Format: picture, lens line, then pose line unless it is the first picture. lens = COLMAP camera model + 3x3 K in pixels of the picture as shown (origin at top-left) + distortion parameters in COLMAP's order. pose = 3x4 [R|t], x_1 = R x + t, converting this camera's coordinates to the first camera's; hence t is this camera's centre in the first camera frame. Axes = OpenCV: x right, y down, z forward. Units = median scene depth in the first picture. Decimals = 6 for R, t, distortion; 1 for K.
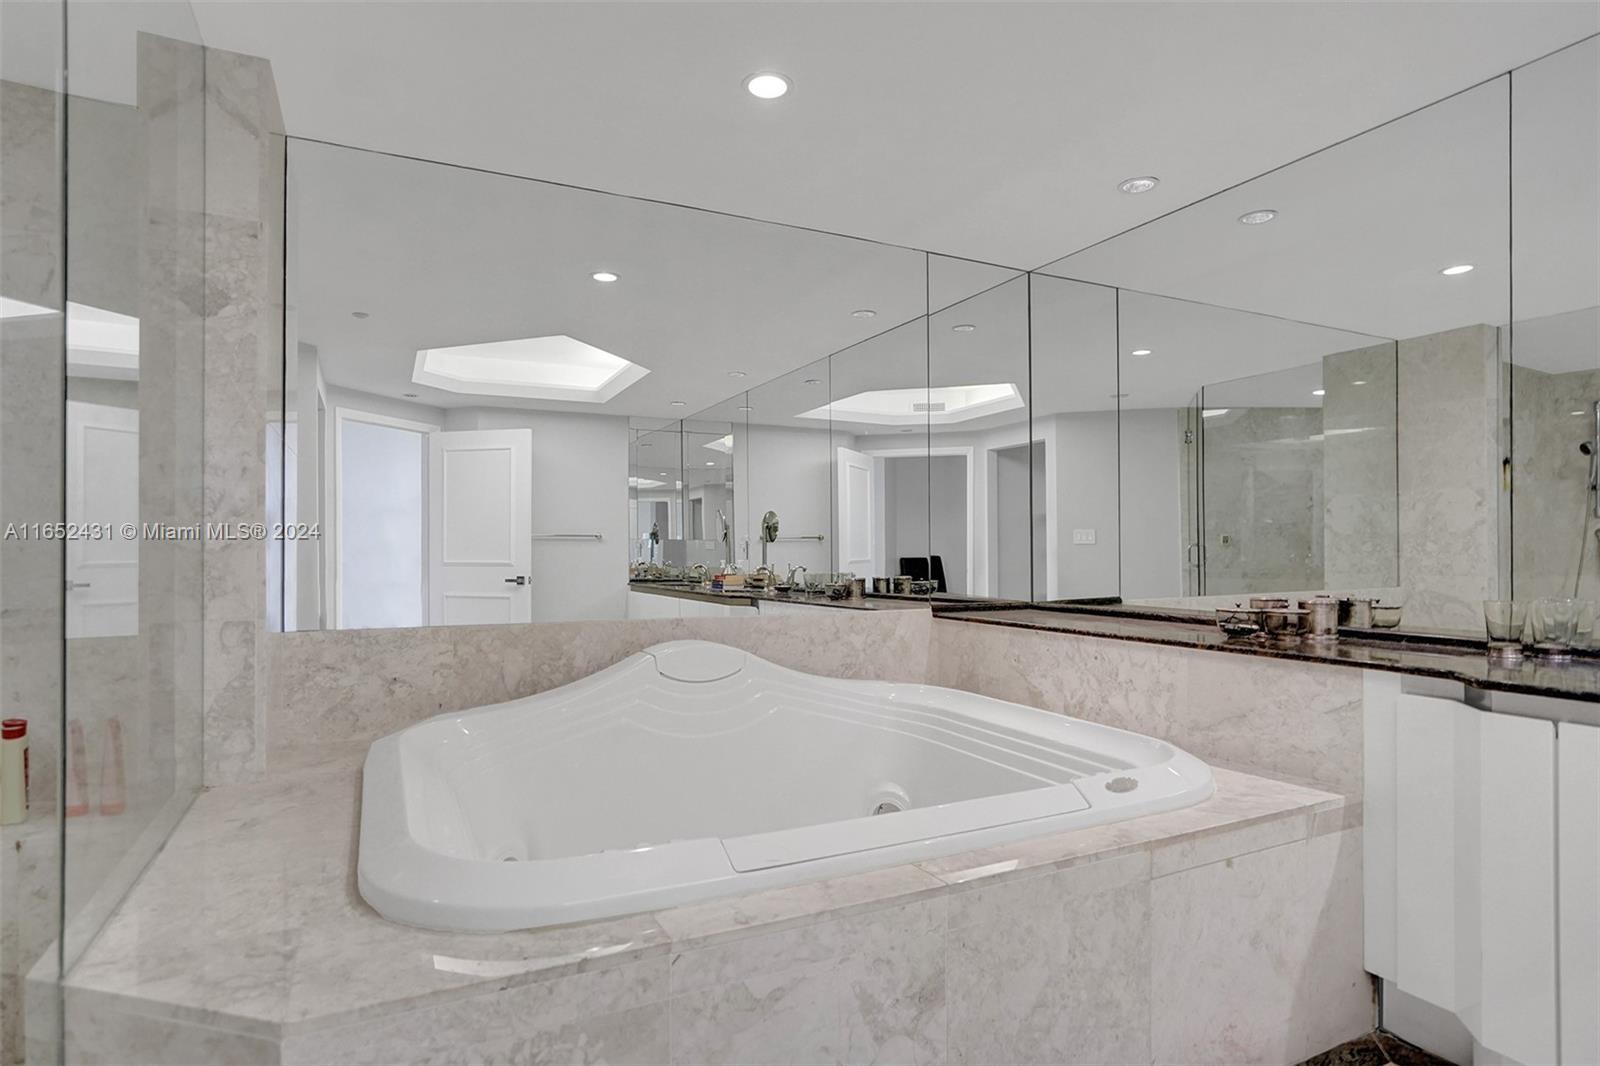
lens RADIAL K [[853.8, 0, 798.6], [0, 853.8, 560.9], [0, 0, 1]] dist [-0.049262, 0.029017]
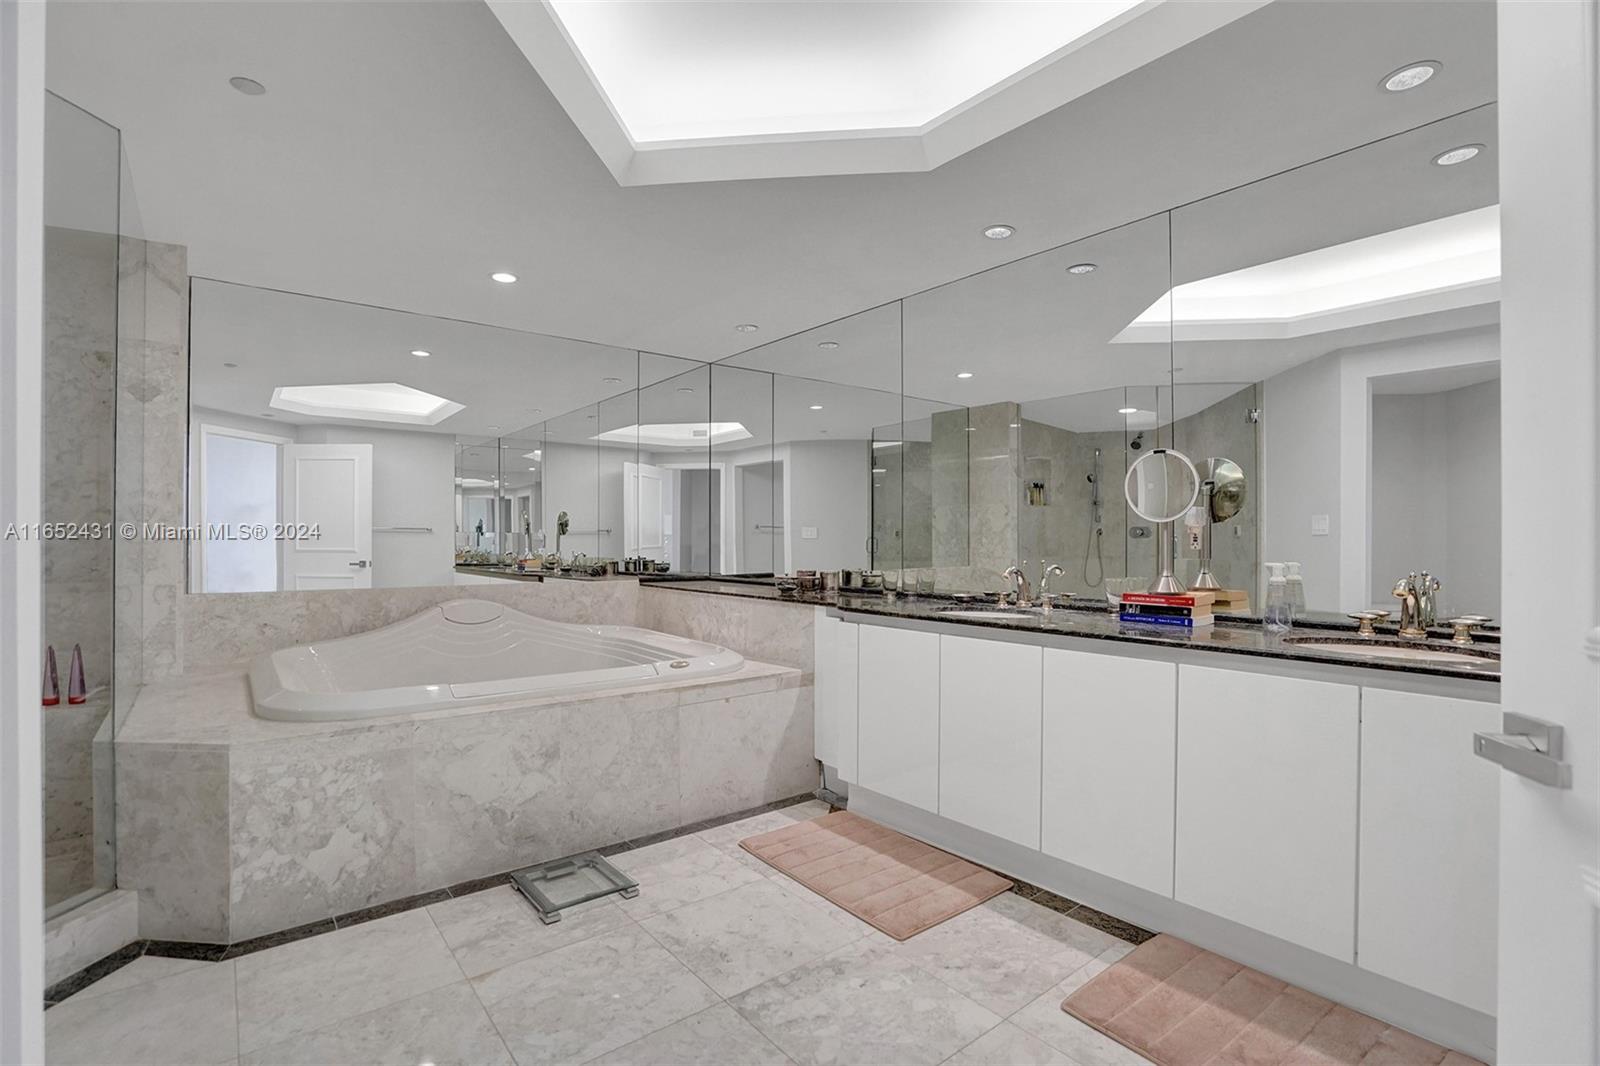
lens RADIAL K [[757.0, 0, 800.8], [0, 757.0, 547.7], [0, 0, 1]] dist [-0.062123, 0.026235]
pose [[0.978862, 0.001830, 0.204514, 0.213546], [-0.001461, 0.999997, -0.001957, -0.000842], [-0.204517, 0.001617, 0.978862, -0.541557]]
